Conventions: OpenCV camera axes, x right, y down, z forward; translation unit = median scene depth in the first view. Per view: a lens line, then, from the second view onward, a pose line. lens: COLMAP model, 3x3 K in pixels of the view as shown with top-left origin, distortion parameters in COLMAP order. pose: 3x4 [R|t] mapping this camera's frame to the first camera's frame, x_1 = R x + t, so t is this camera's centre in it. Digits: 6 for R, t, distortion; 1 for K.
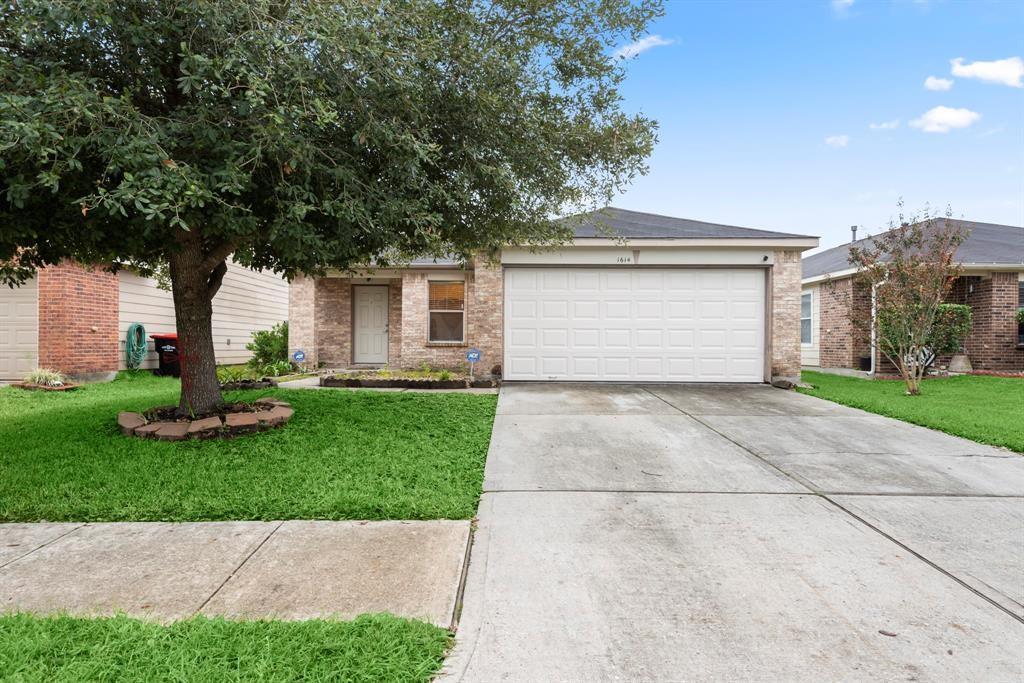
lens RADIAL K [[589.4, 0, 511.5], [0, 589.4, 341.3], [0, 0, 1]] dist [0.014456, -0.003050]
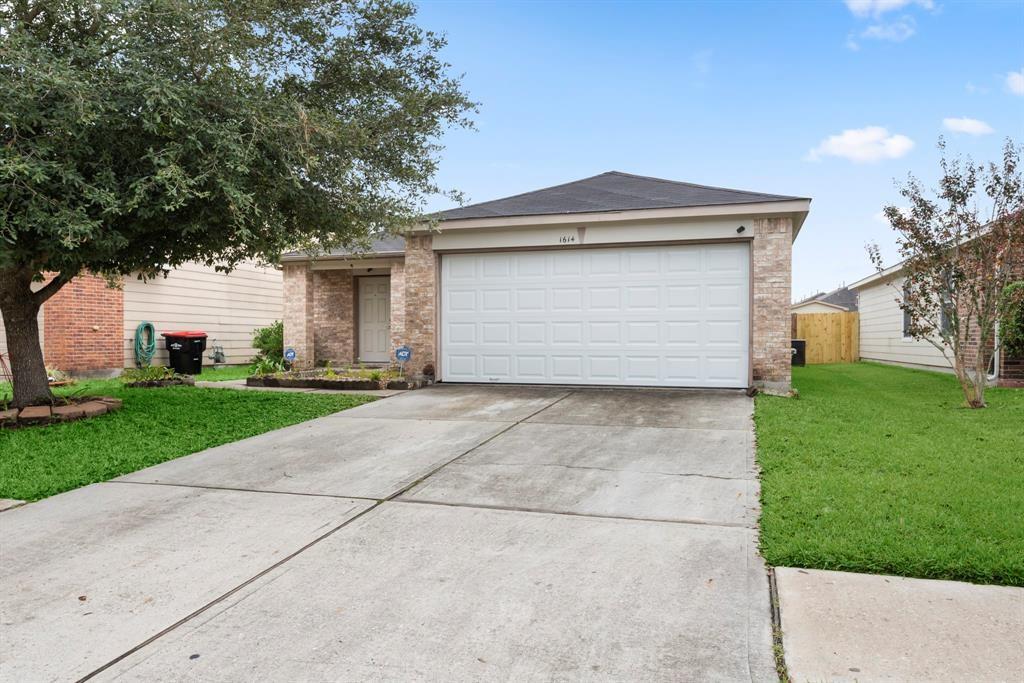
lens RADIAL K [[735.7, 0, 512.0], [0, 735.7, 340.9], [0, 0, 1]] dist [0.010994, -0.003788]
pose [[0.954785, -0.005283, -0.297250, 0.415544], [0.007350, 0.999956, 0.005837, -0.000710], [0.297206, -0.007758, 0.954782, -0.023071]]
